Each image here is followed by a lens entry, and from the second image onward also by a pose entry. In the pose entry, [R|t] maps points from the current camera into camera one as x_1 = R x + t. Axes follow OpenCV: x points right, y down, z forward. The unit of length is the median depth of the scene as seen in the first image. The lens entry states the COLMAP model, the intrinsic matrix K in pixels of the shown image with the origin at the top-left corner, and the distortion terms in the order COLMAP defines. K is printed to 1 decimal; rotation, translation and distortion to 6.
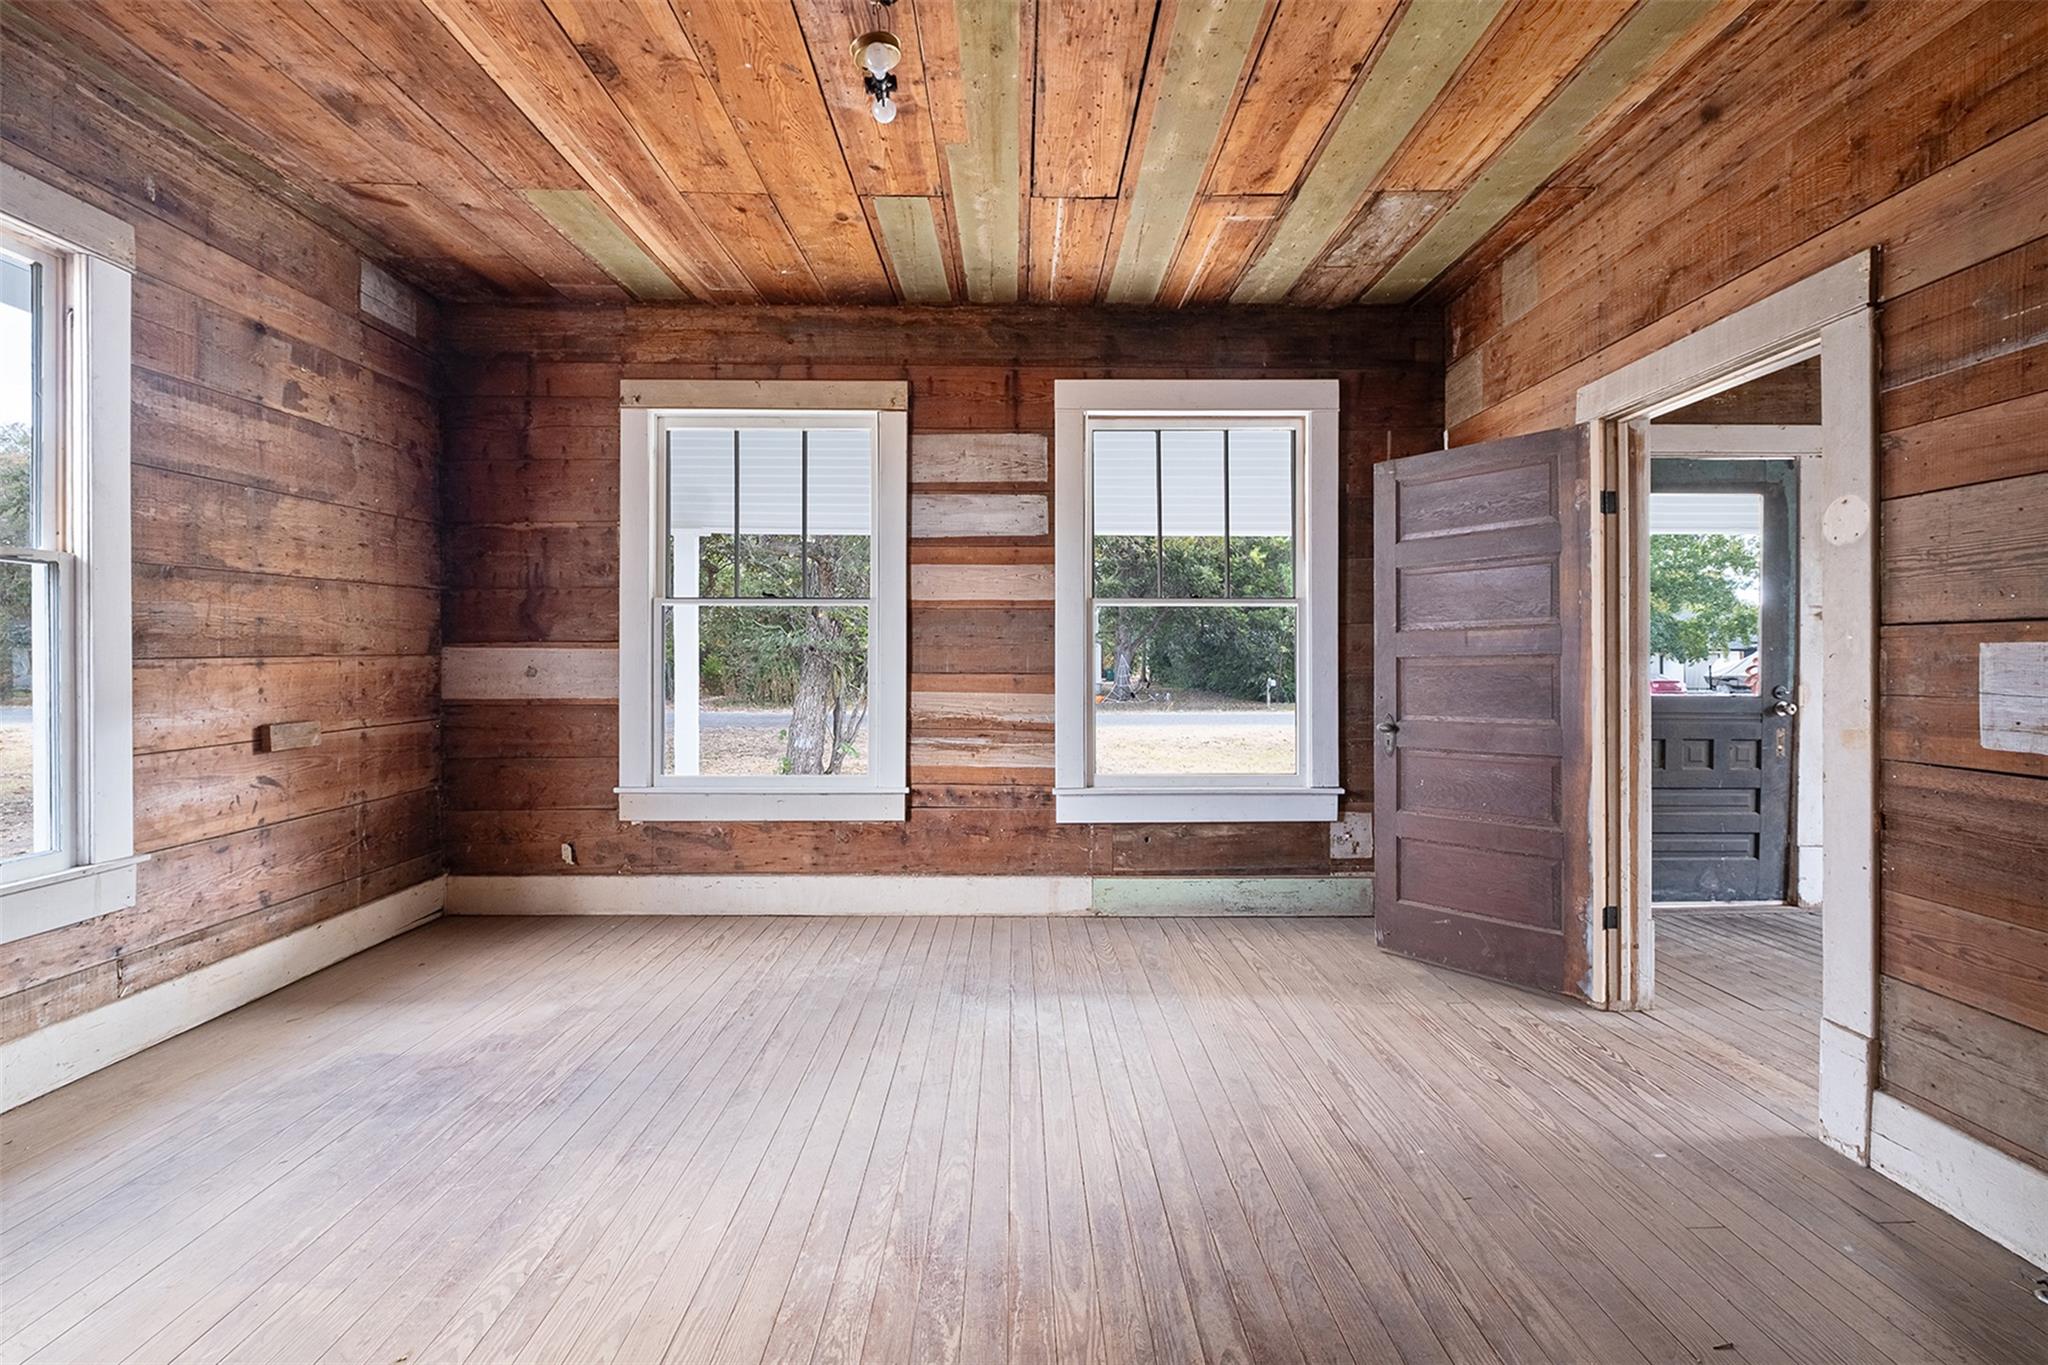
lens RADIAL K [[886.4, 0, 1027.5], [0, 886.4, 673.6], [0, 0, 1]] dist [0.005178, -0.006335]
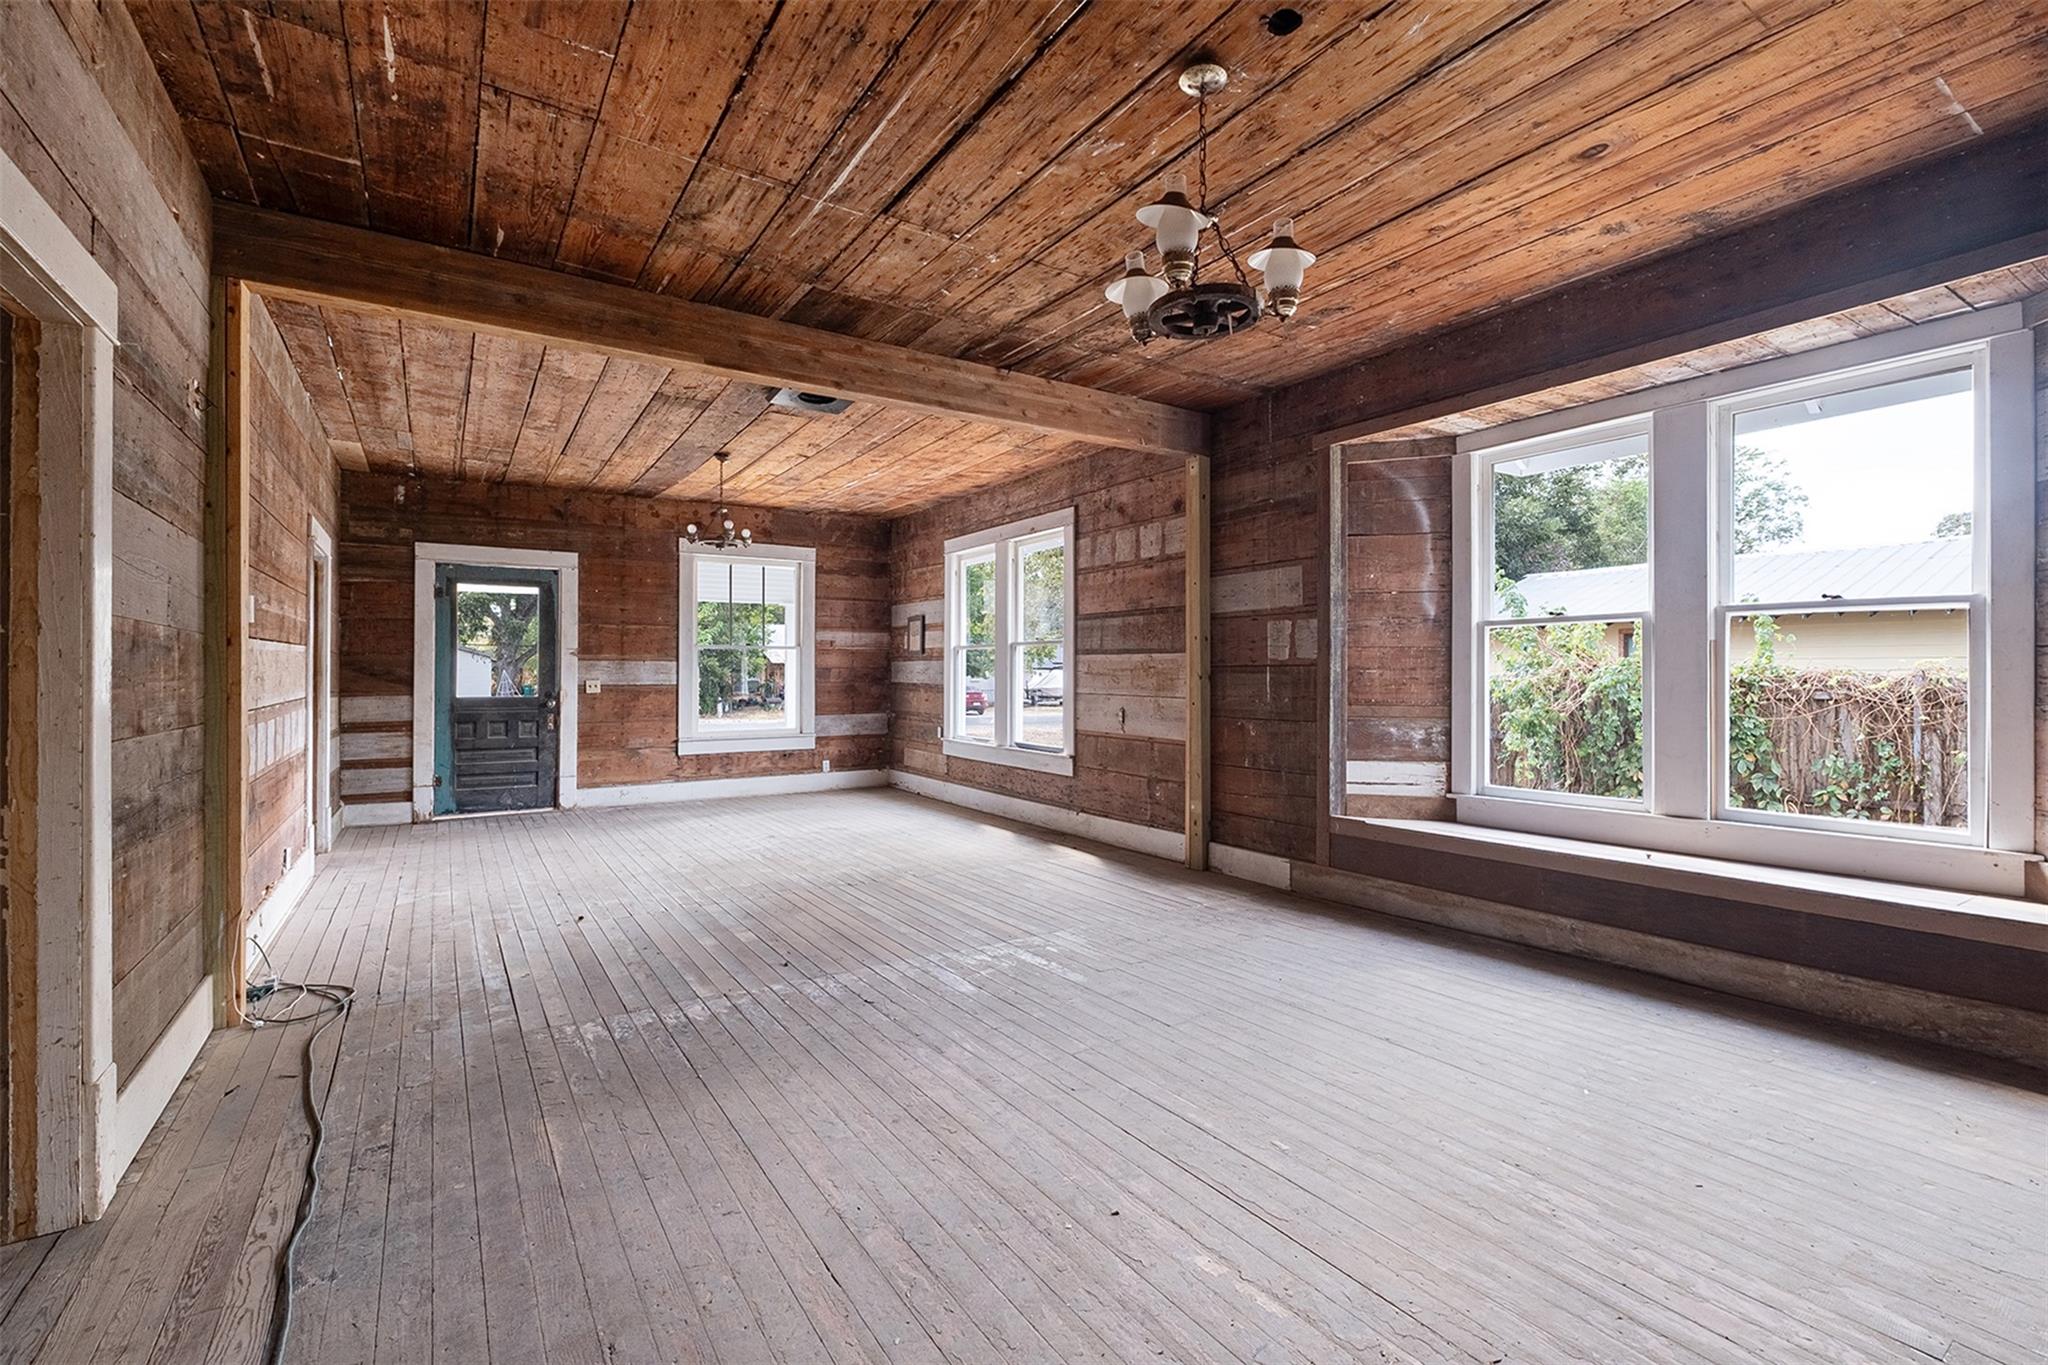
lens RADIAL K [[889.2, 0, 1027.5], [0, 889.2, 671.0], [0, 0, 1]] dist [0.006935, -0.005659]
pose [[0.842838, 0.004372, 0.538149, 0.787744], [0.006122, 0.999824, -0.017711, 0.013035], [-0.538132, 0.018222, 0.842664, -1.264839]]
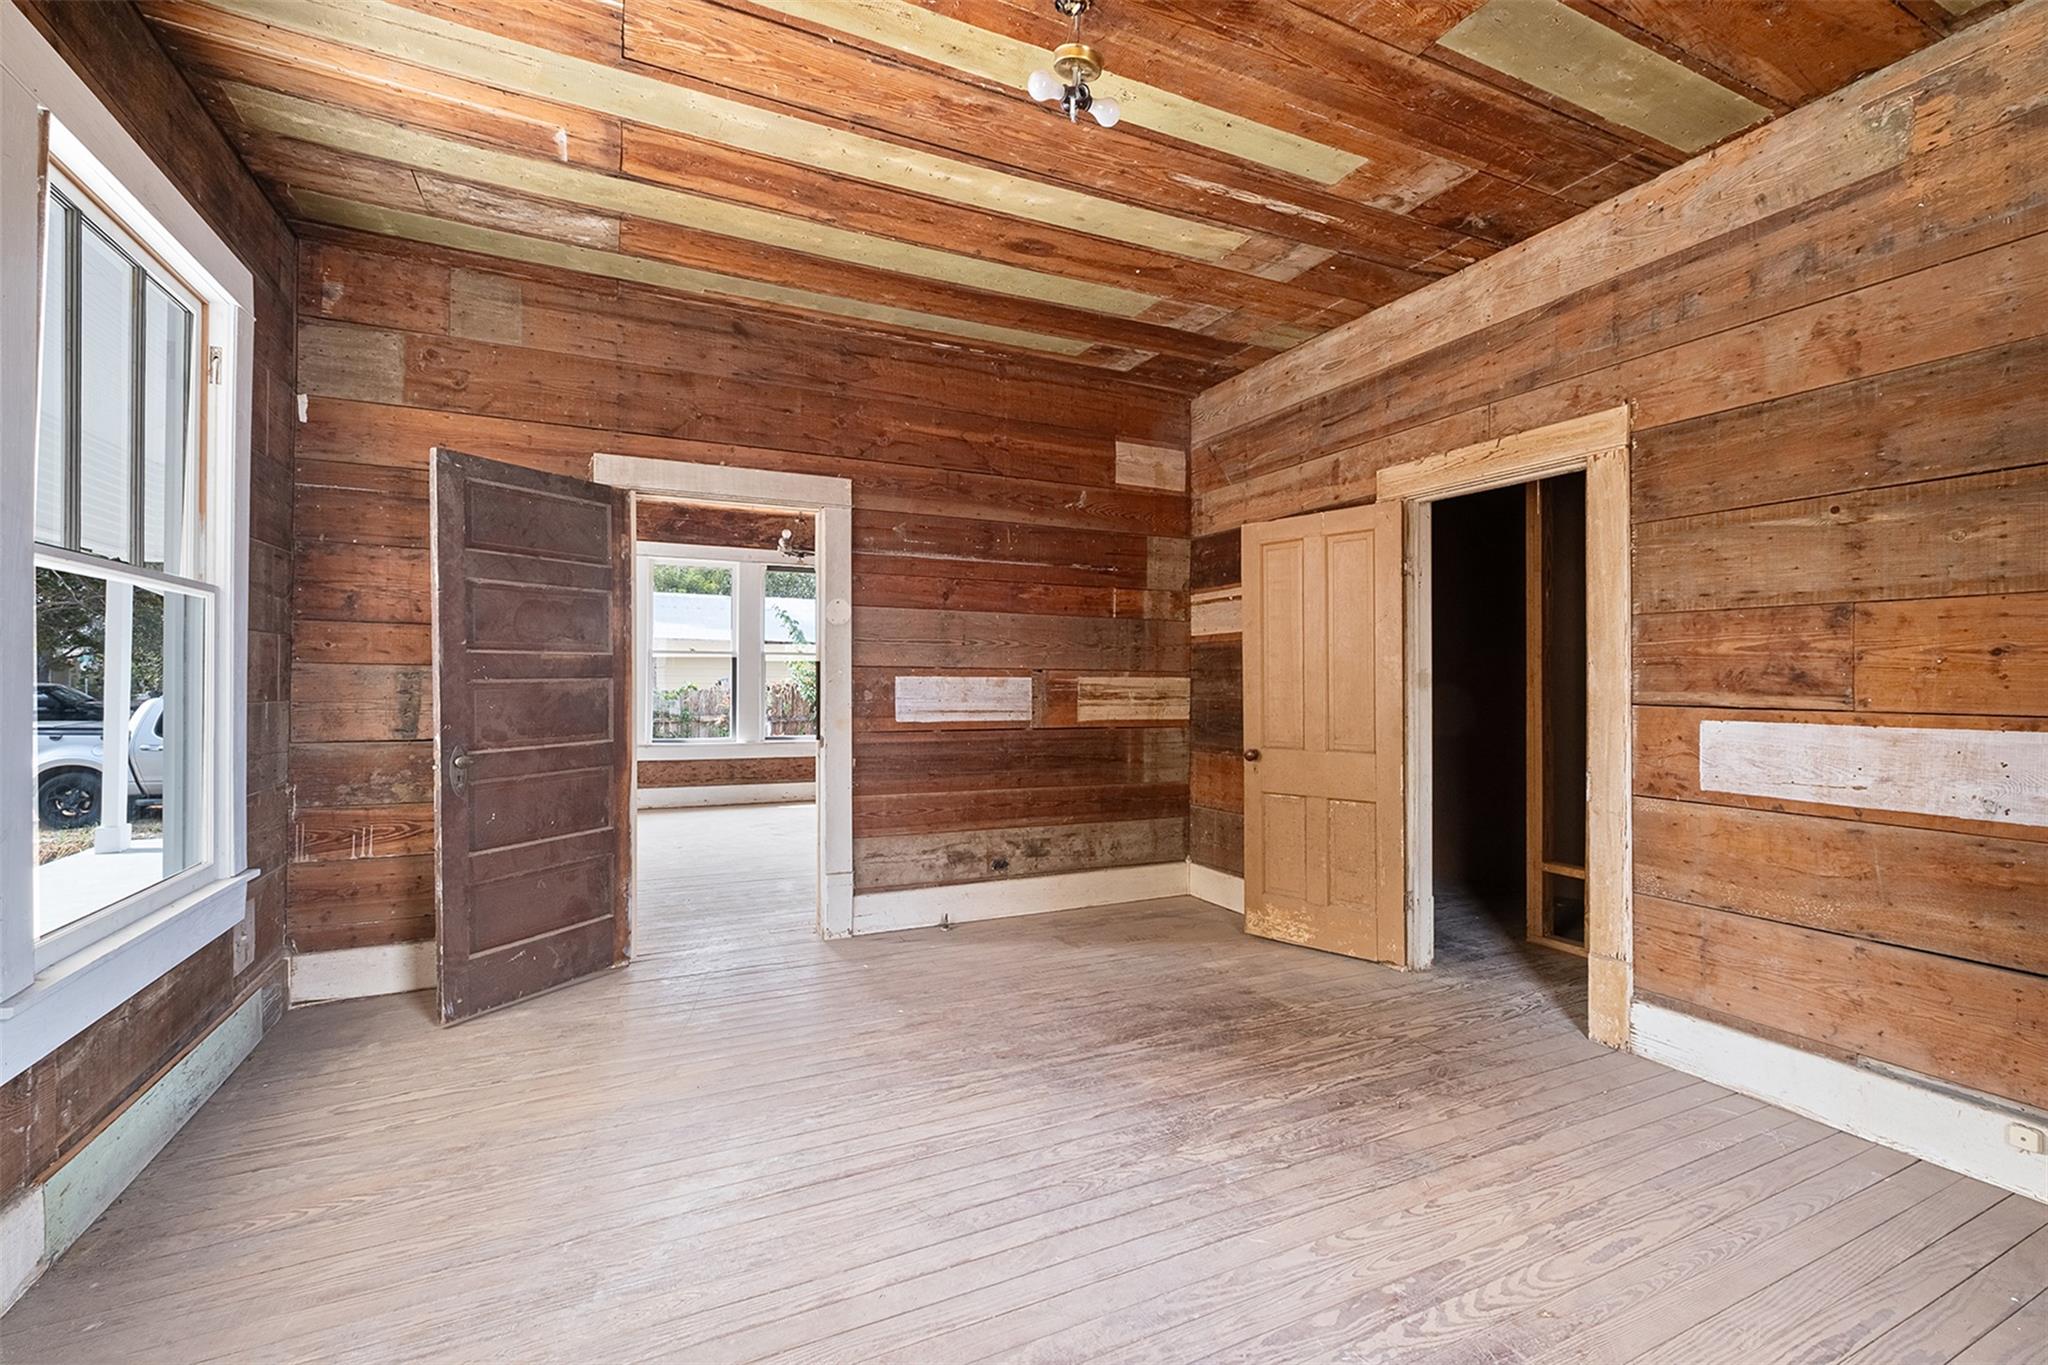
lens RADIAL K [[886.2, 0, 1027.1], [0, 886.2, 680.3], [0, 0, 1]] dist [0.003209, -0.005478]
pose [[-0.424112, 0.001111, 0.905609, -0.591510], [0.010432, 0.999939, 0.003658, -0.014746], [-0.905550, 0.010999, -0.424097, 0.844917]]
